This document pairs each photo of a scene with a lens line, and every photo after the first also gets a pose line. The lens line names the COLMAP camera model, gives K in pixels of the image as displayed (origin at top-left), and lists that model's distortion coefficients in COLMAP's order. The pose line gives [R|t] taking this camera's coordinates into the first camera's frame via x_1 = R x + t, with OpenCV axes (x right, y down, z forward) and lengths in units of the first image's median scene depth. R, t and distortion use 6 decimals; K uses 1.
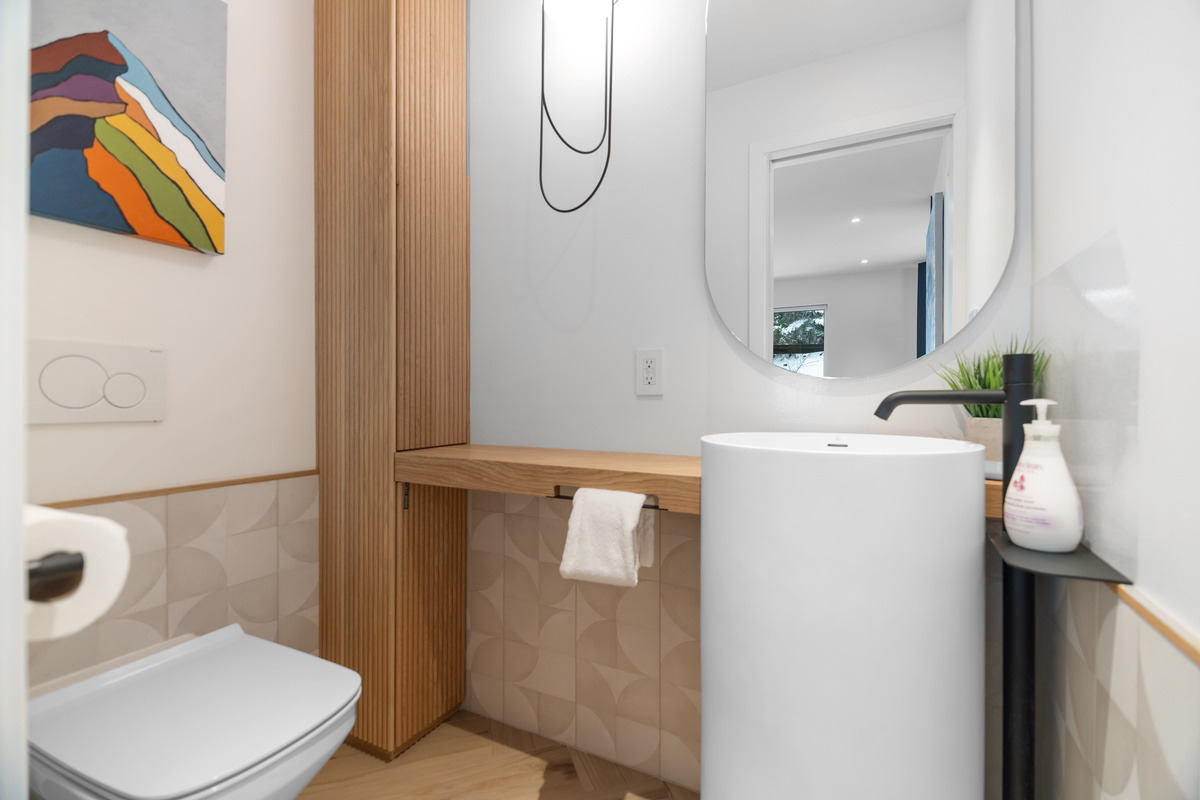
lens RADIAL K [[544.0, 0, 595.2], [0, 544.0, 400.5], [0, 0, 1]] dist [0.012694, -0.000272]
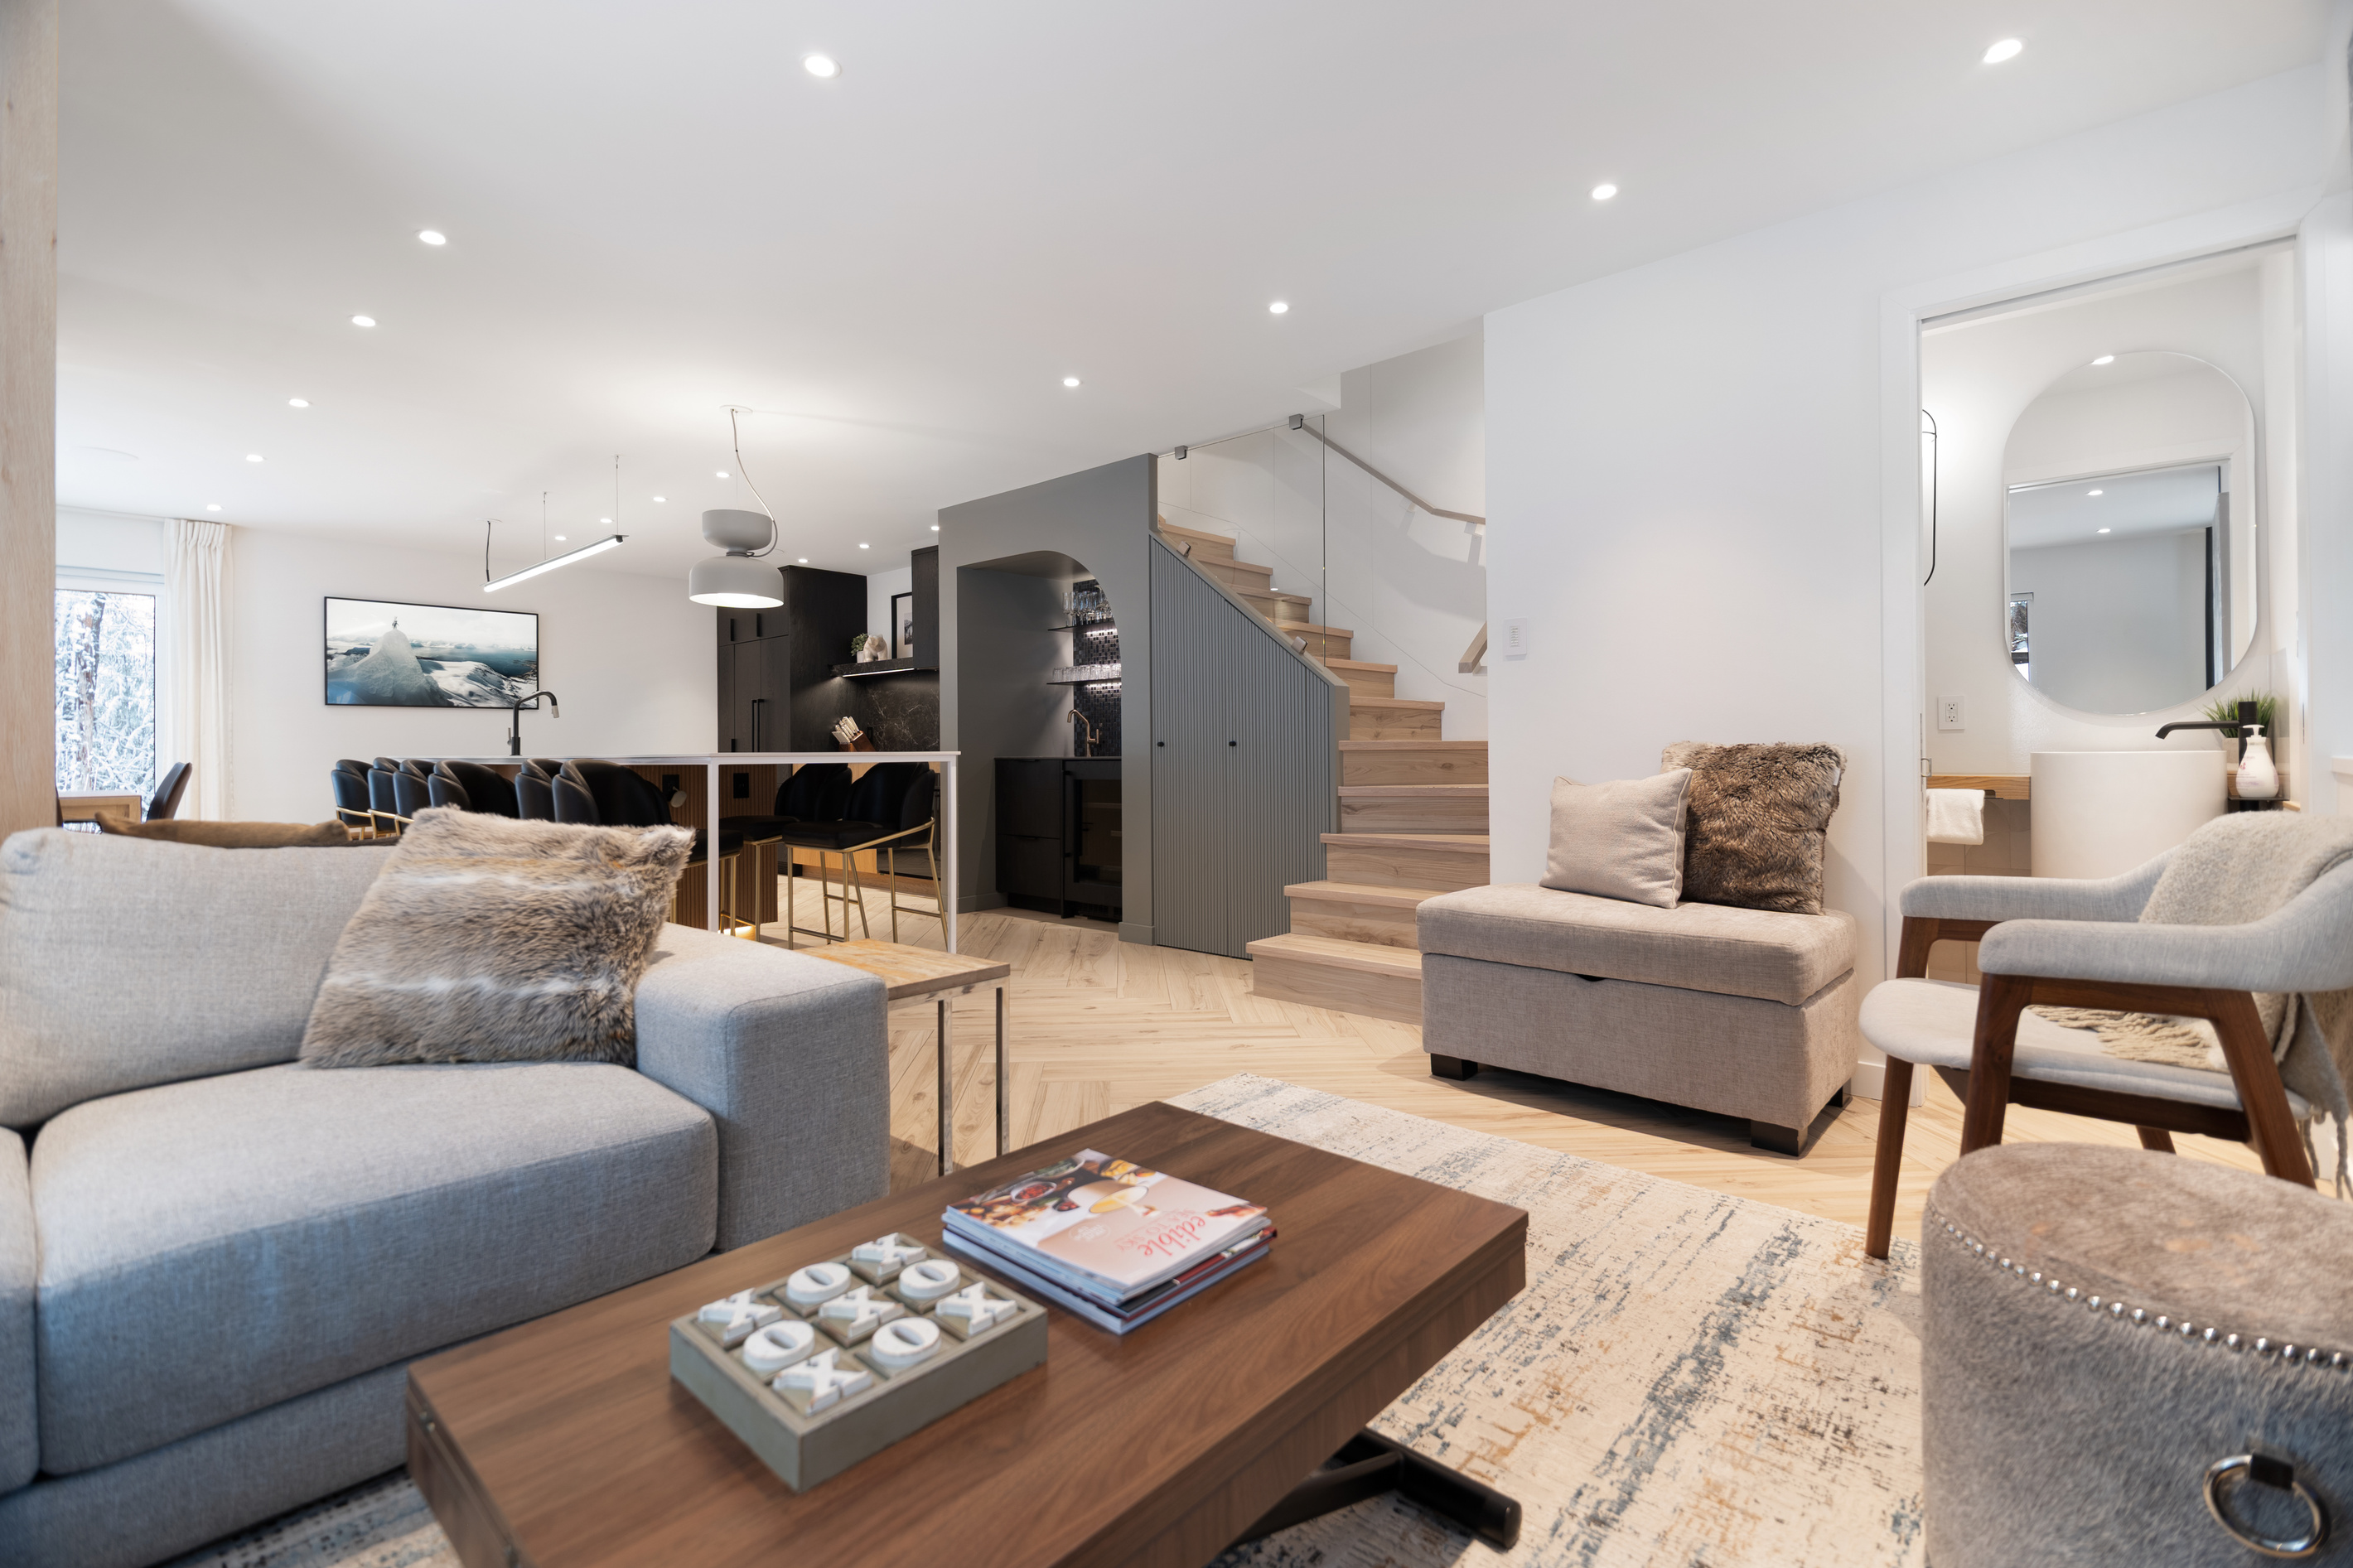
lens RADIAL K [[1066.5, 0, 1192.7], [0, 1066.5, 761.6], [0, 0, 1]] dist [0.012694, -0.000272]
pose [[0.971337, -0.013399, -0.237329, -1.579703], [0.013649, 0.999907, -0.000586, 0.062805], [0.237315, -0.002670, 0.971429, -2.923462]]
